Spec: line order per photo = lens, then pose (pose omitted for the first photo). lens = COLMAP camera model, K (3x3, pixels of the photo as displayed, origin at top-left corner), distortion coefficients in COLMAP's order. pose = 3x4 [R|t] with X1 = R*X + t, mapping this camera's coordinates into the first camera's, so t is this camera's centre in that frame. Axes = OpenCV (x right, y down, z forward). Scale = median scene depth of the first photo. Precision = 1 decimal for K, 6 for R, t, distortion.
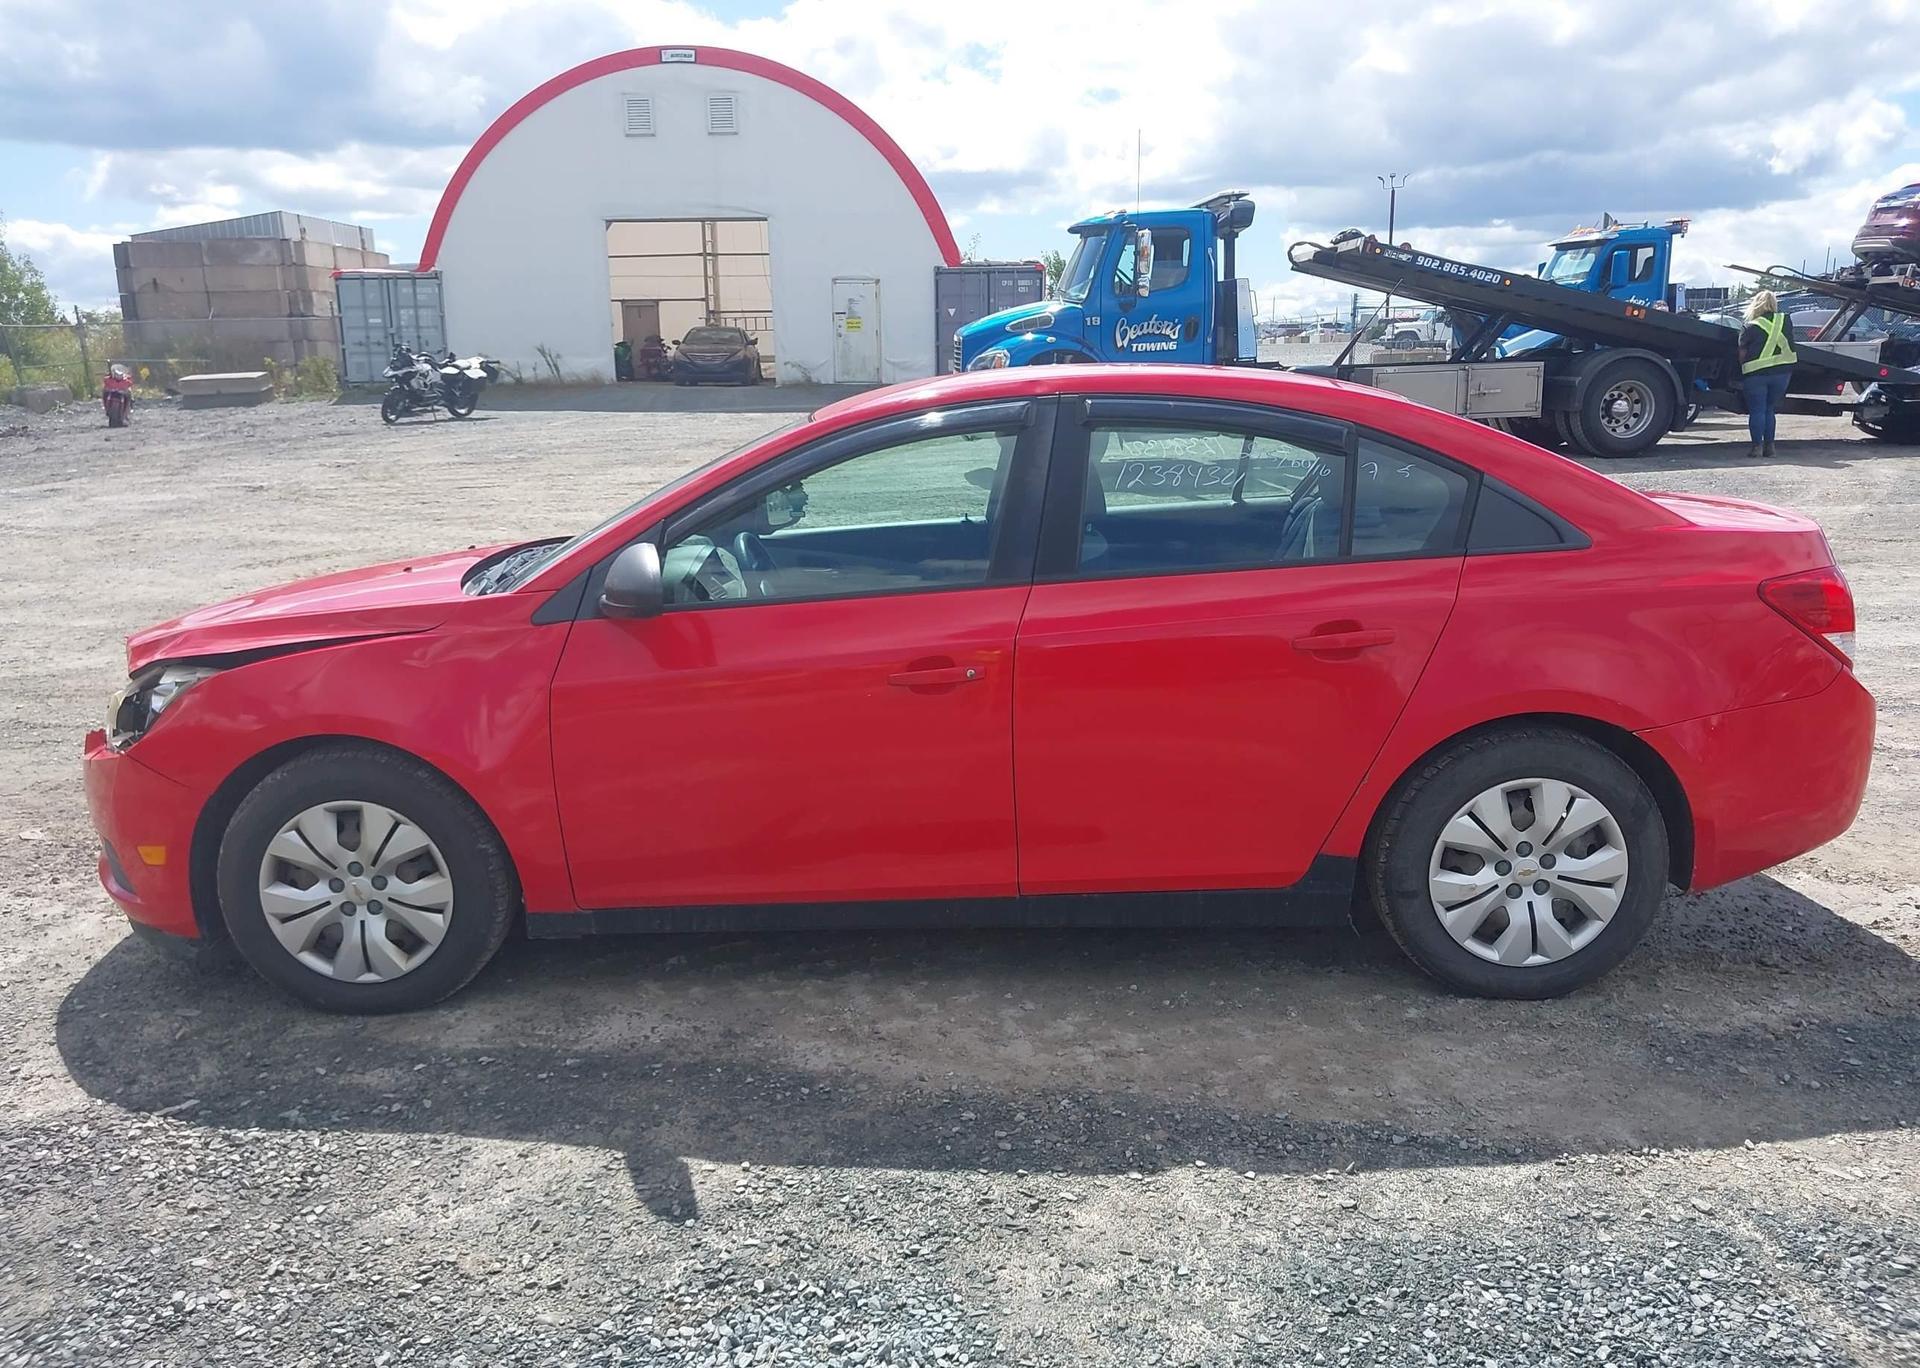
lens RADIAL K [[1517.1, 0, 946.4], [0, 1517.1, 682.6], [0, 0, 1]] dist [0.005635, -0.014323]
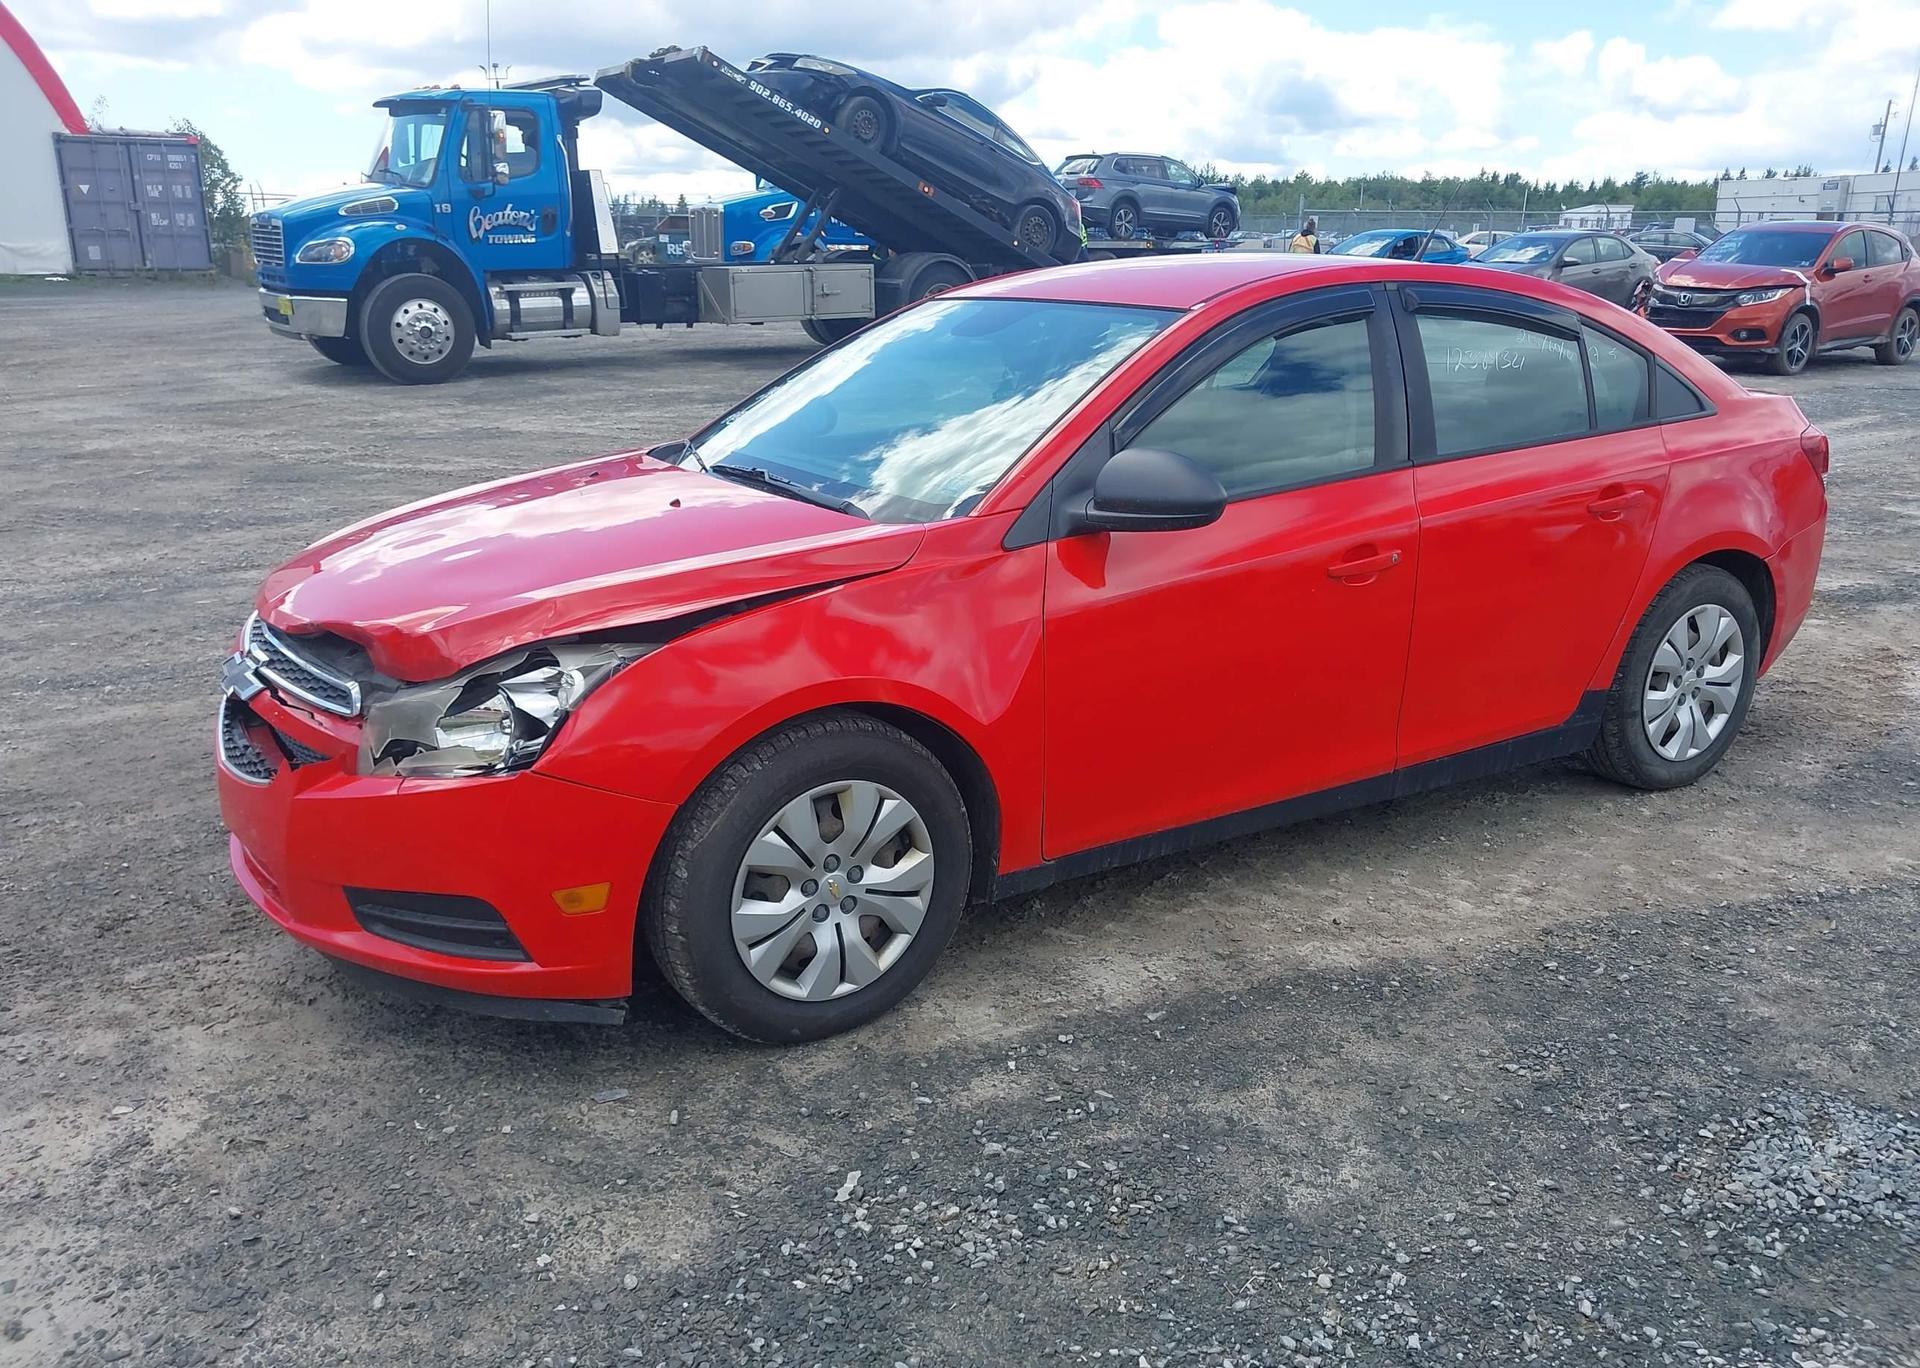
lens RADIAL K [[1510.4, 0, 952.0], [0, 1510.4, 689.3], [0, 0, 1]] dist [0.033688, -0.044267]
pose [[0.839874, -0.130247, 0.526923, -0.162992], [0.094761, 0.991059, 0.093932, -0.008870], [-0.534446, -0.028959, 0.844706, 0.060138]]
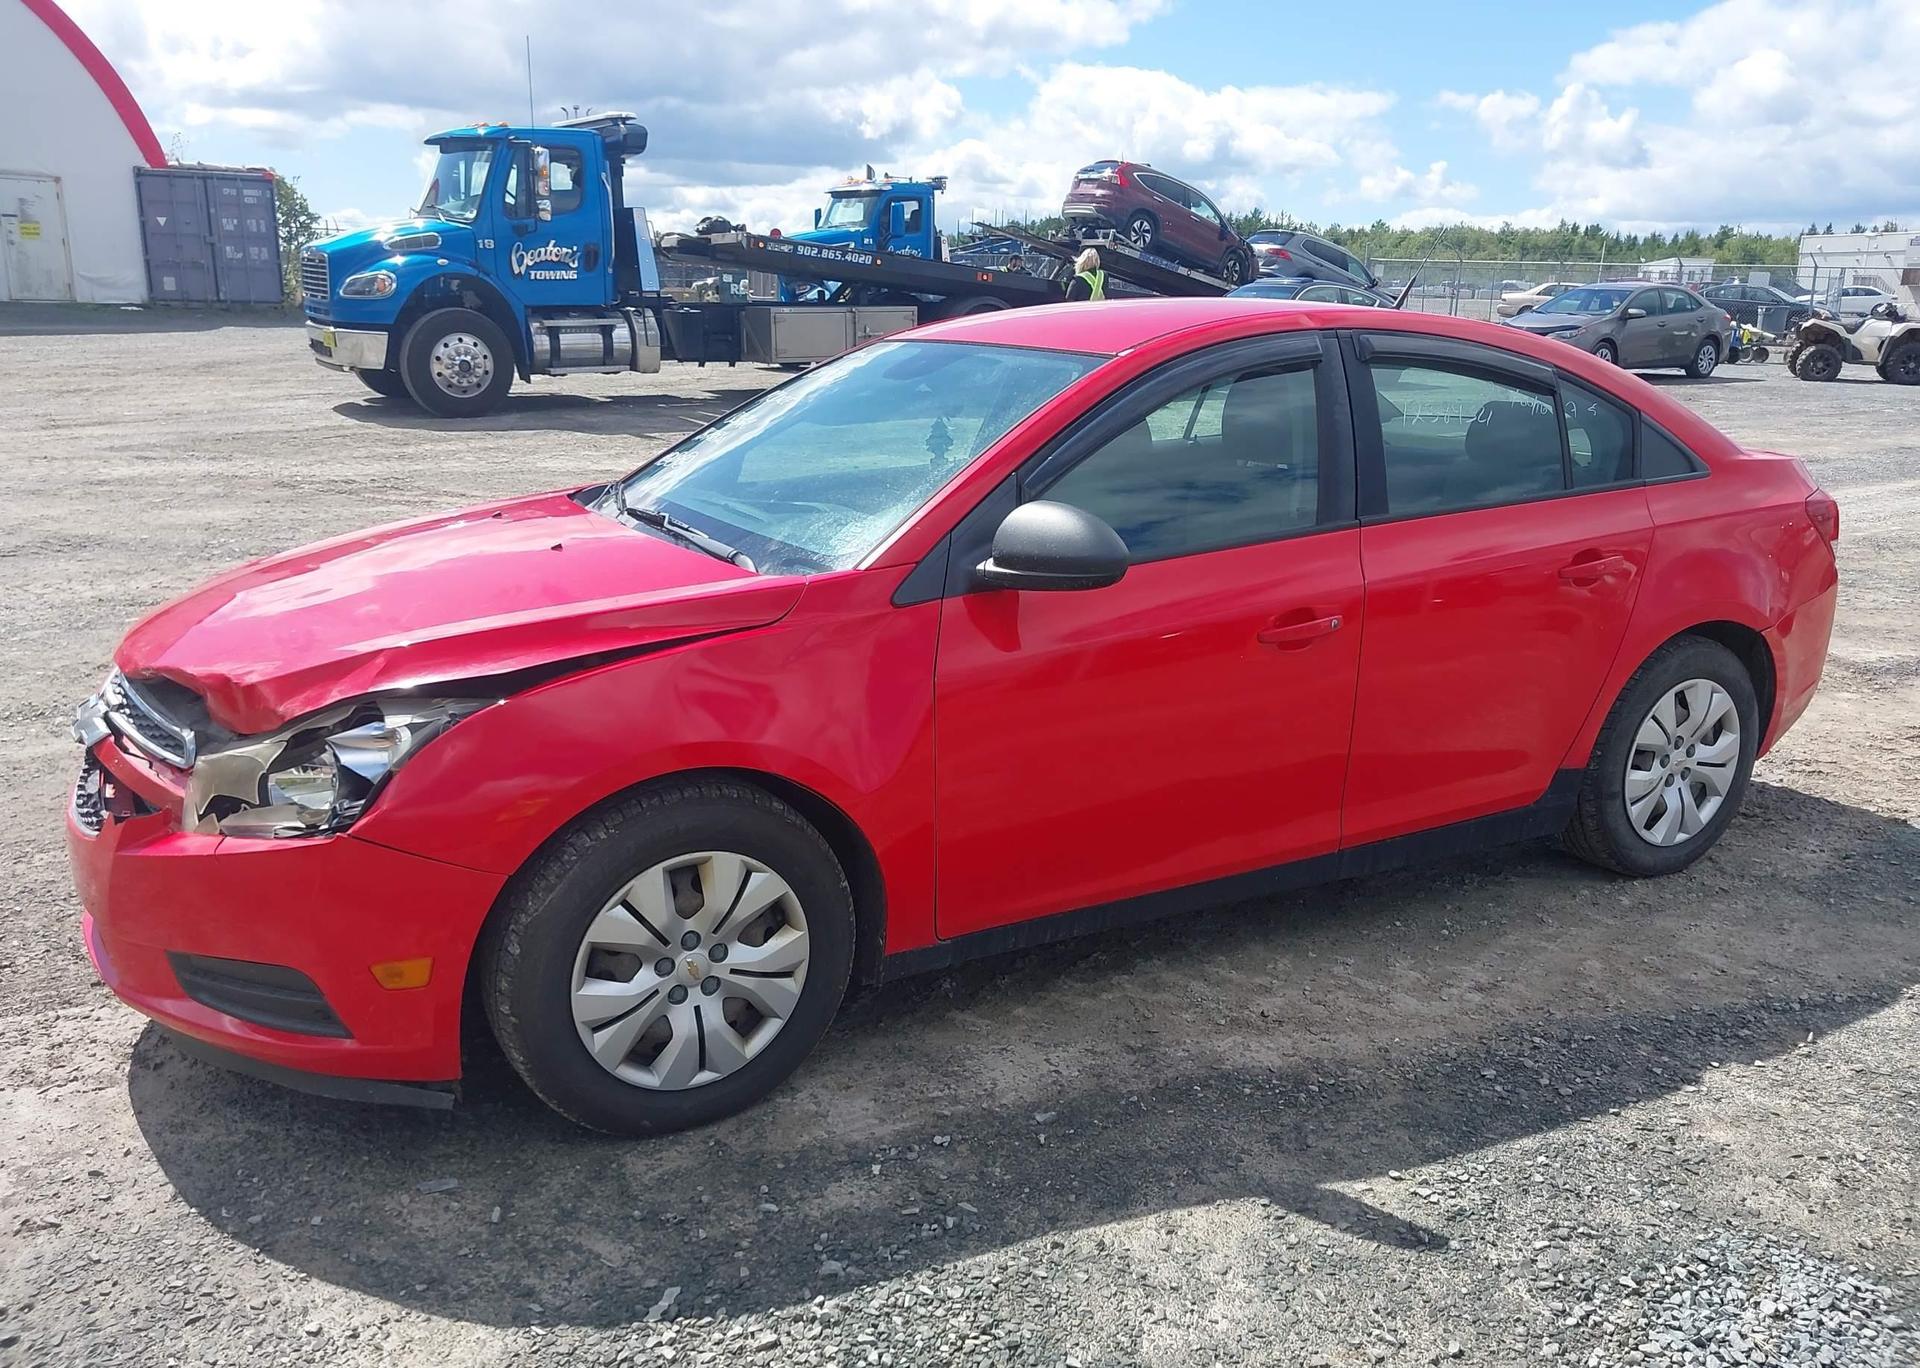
lens RADIAL K [[1510.4, 0, 952.0], [0, 1510.4, 689.3], [0, 0, 1]] dist [0.033688, -0.044267]
pose [[0.863562, -0.094348, 0.495337, -0.138502], [0.071937, 0.995343, 0.064171, -0.009046], [-0.499084, -0.019783, 0.866328, 0.060588]]
